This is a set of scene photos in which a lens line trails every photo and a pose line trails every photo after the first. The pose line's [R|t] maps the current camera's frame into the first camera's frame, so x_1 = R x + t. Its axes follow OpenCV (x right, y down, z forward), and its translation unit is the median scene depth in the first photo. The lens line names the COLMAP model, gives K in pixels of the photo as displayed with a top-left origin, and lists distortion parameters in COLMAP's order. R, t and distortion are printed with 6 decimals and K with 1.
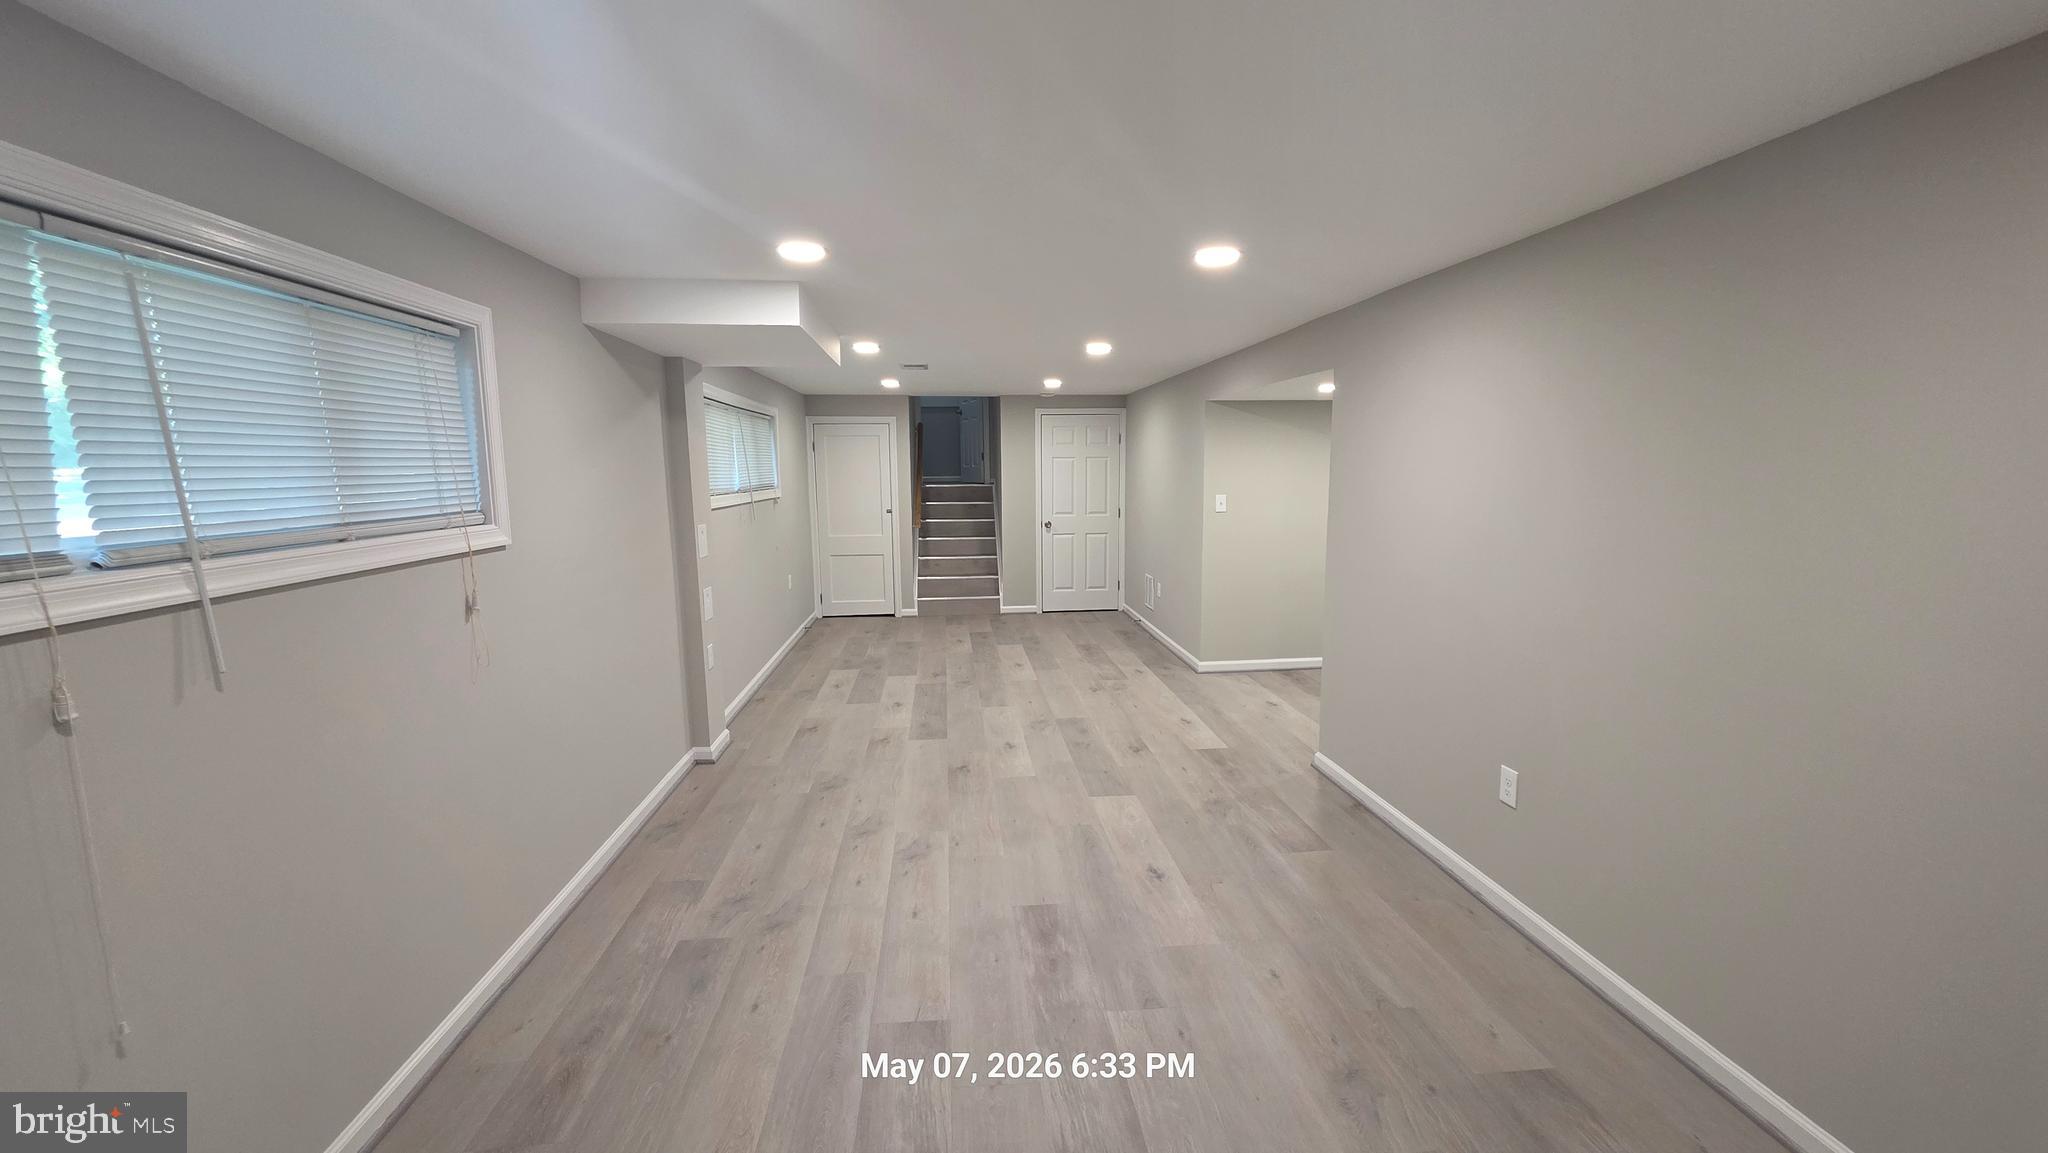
lens RADIAL K [[815.3, 0, 1018.7], [0, 815.3, 577.2], [0, 0, 1]] dist [0.001715, 0.000569]
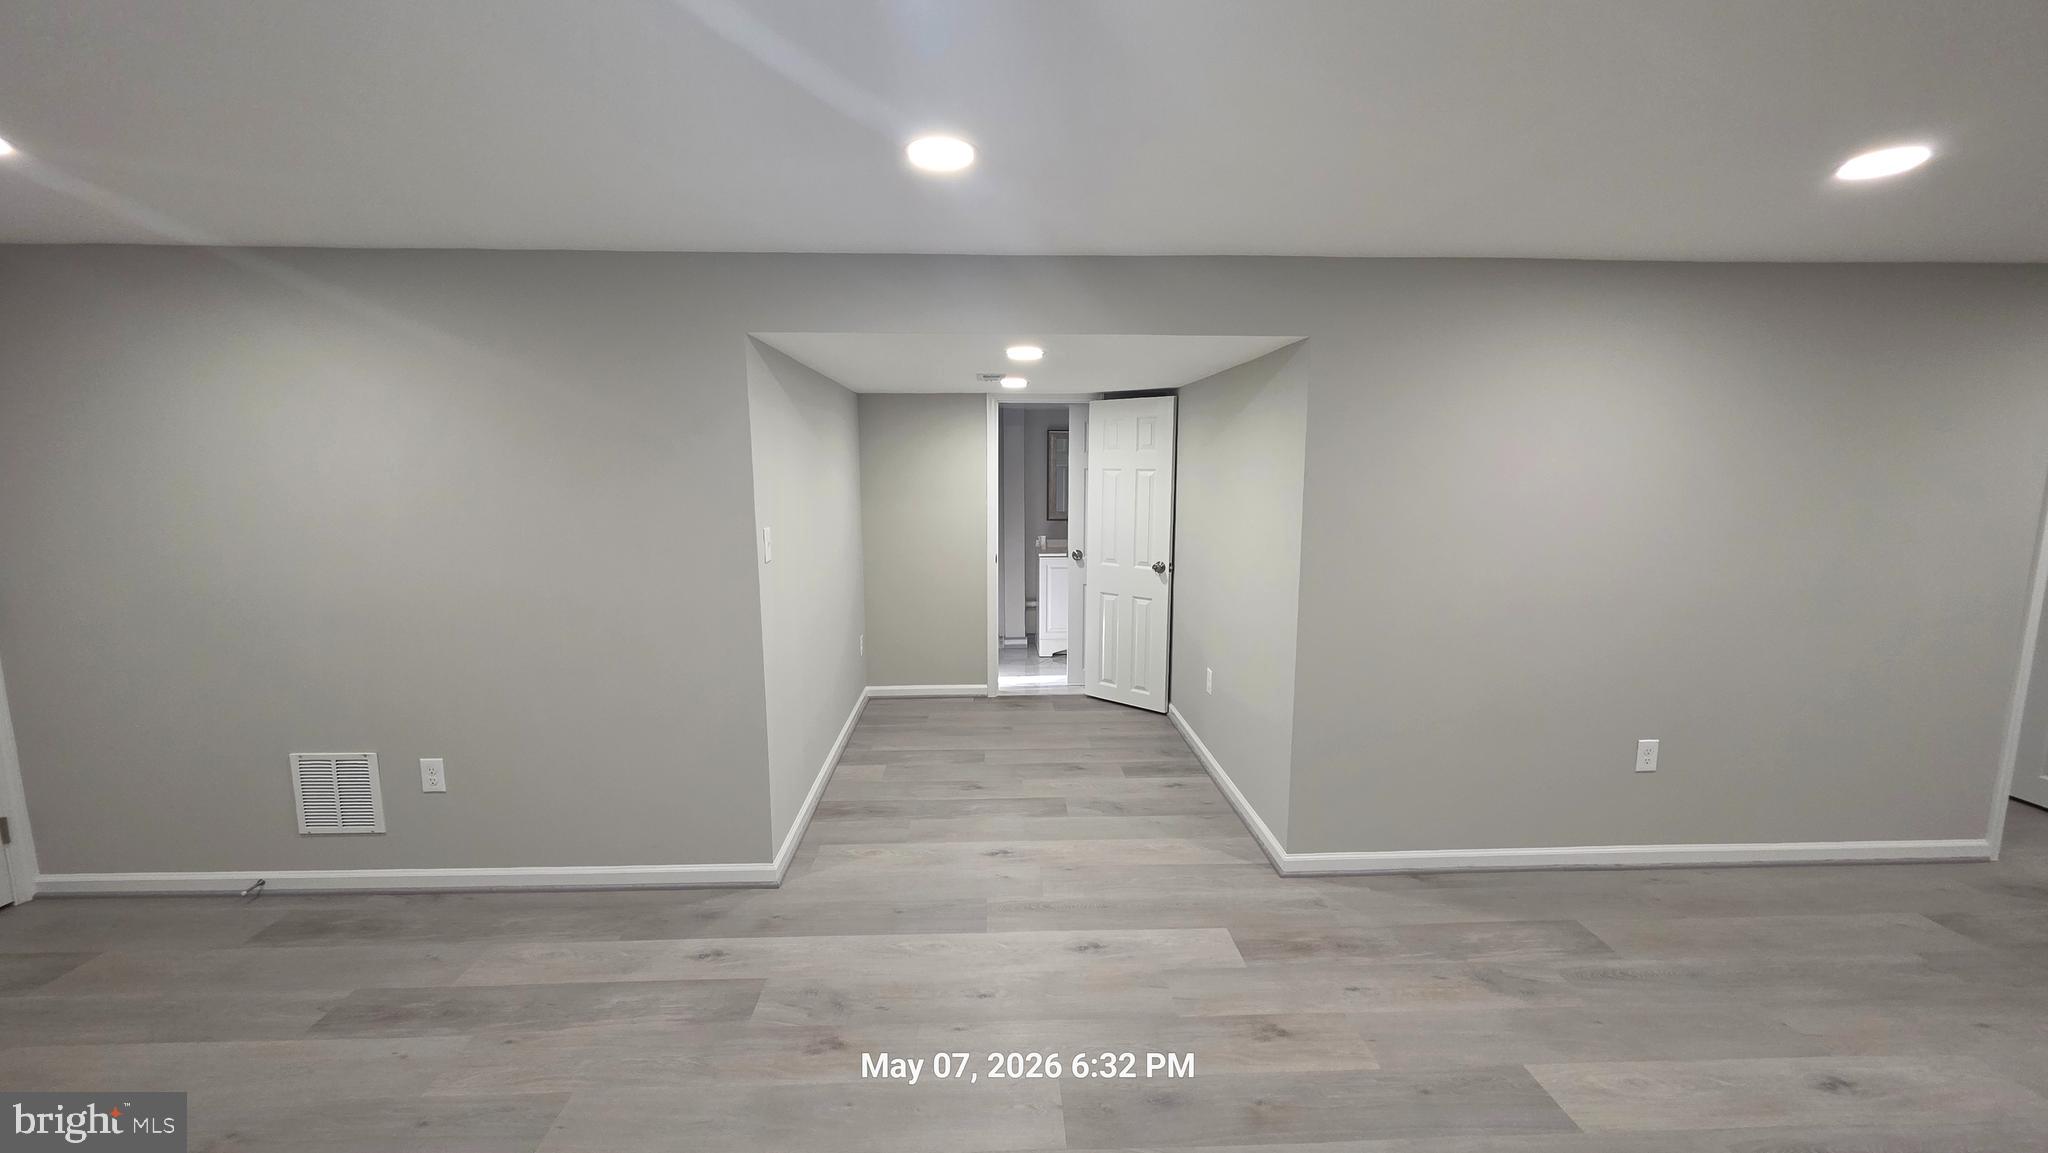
lens RADIAL K [[815.3, 0, 1018.7], [0, 815.3, 577.2], [0, 0, 1]] dist [0.001715, 0.000569]
pose [[0.053114, -0.127964, 0.990356, -0.324671], [0.134751, 0.983603, 0.119864, -0.145466], [-0.989455, 0.127085, 0.069486, 1.069475]]
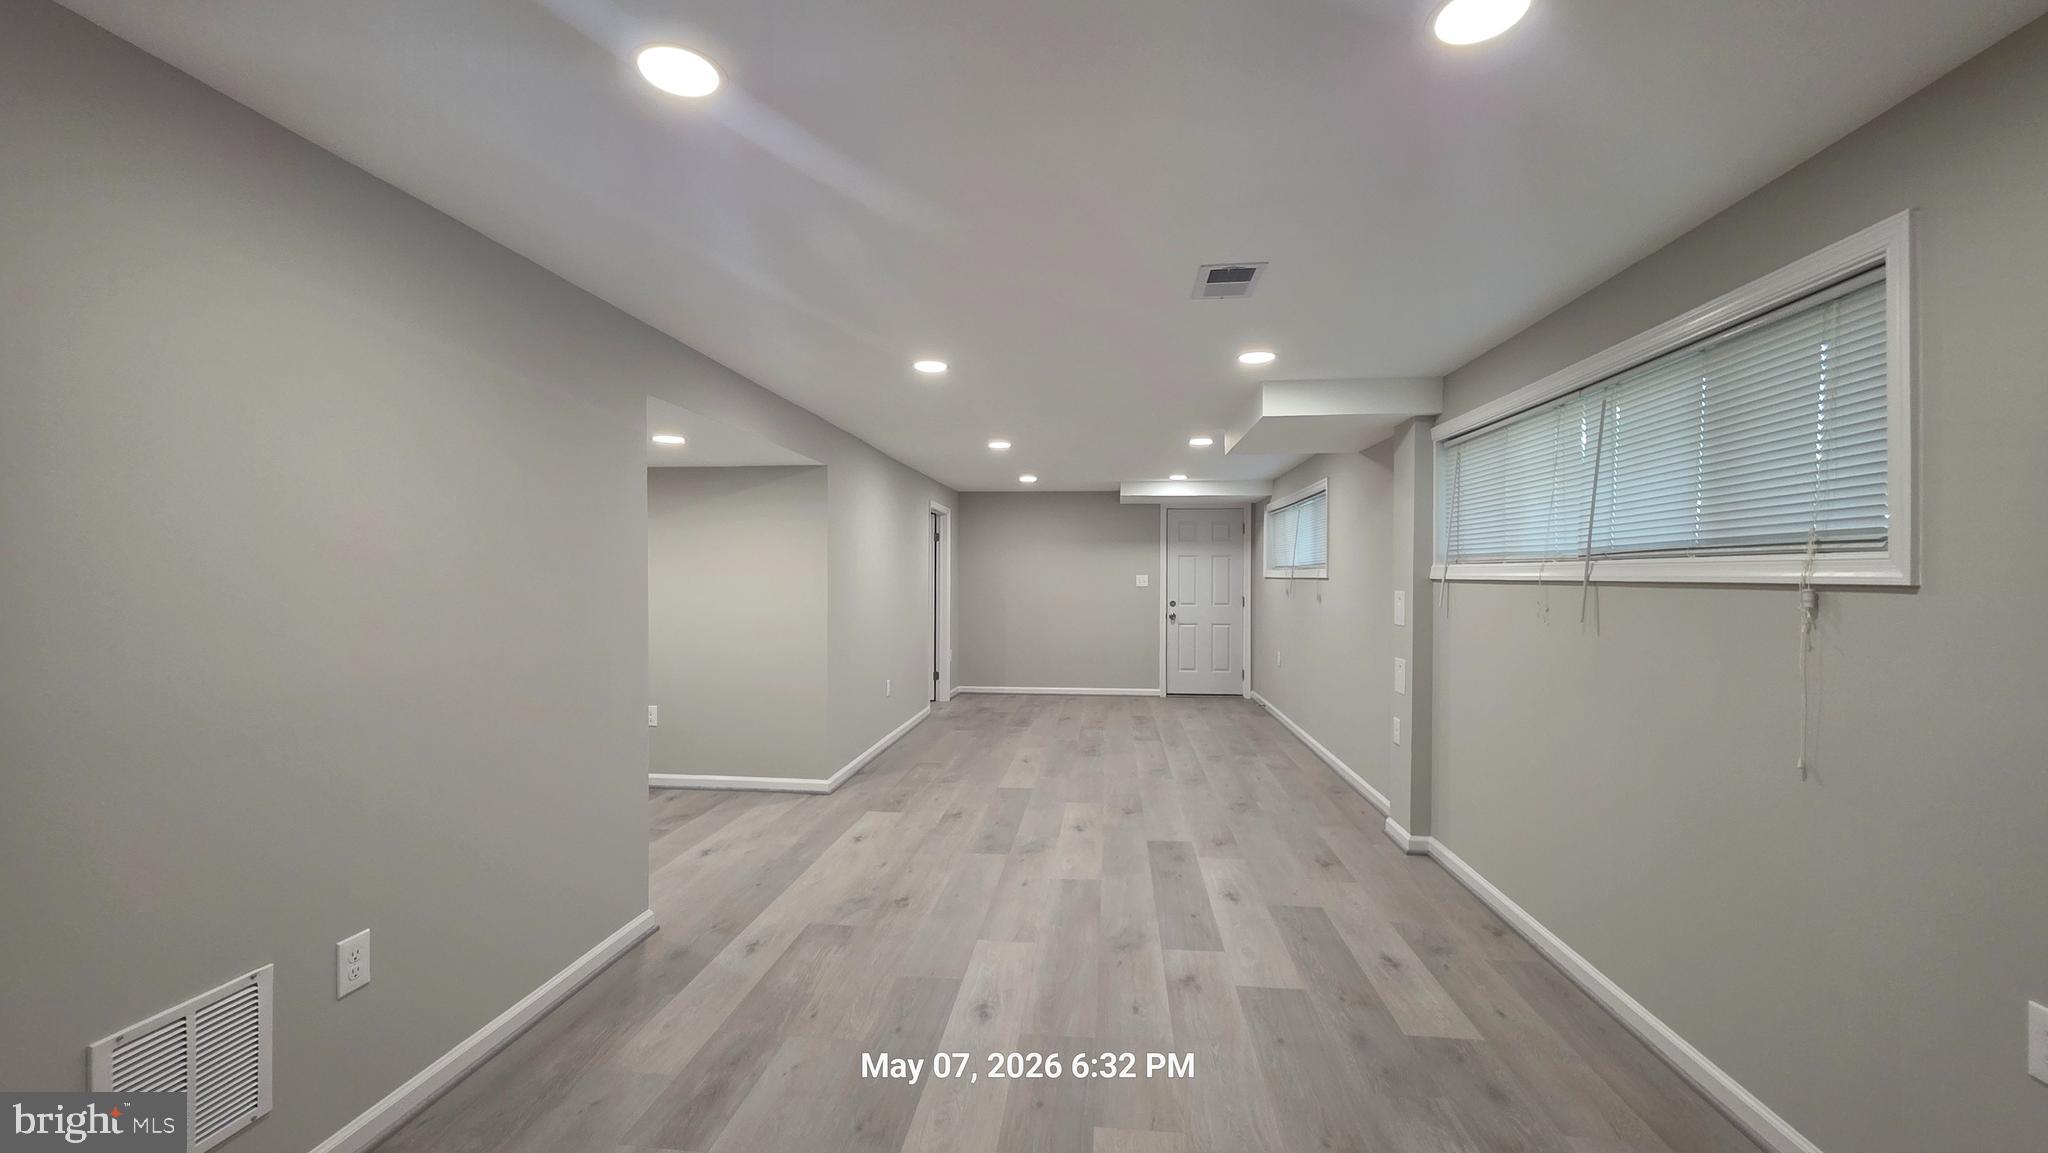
lens RADIAL K [[815.3, 0, 1018.7], [0, 815.3, 577.2], [0, 0, 1]] dist [0.001715, 0.000569]
pose [[-0.979184, 0.007663, 0.202828, -0.137252], [0.035125, 0.990608, 0.132146, -0.209622], [-0.199911, 0.136520, -0.970257, 1.902148]]
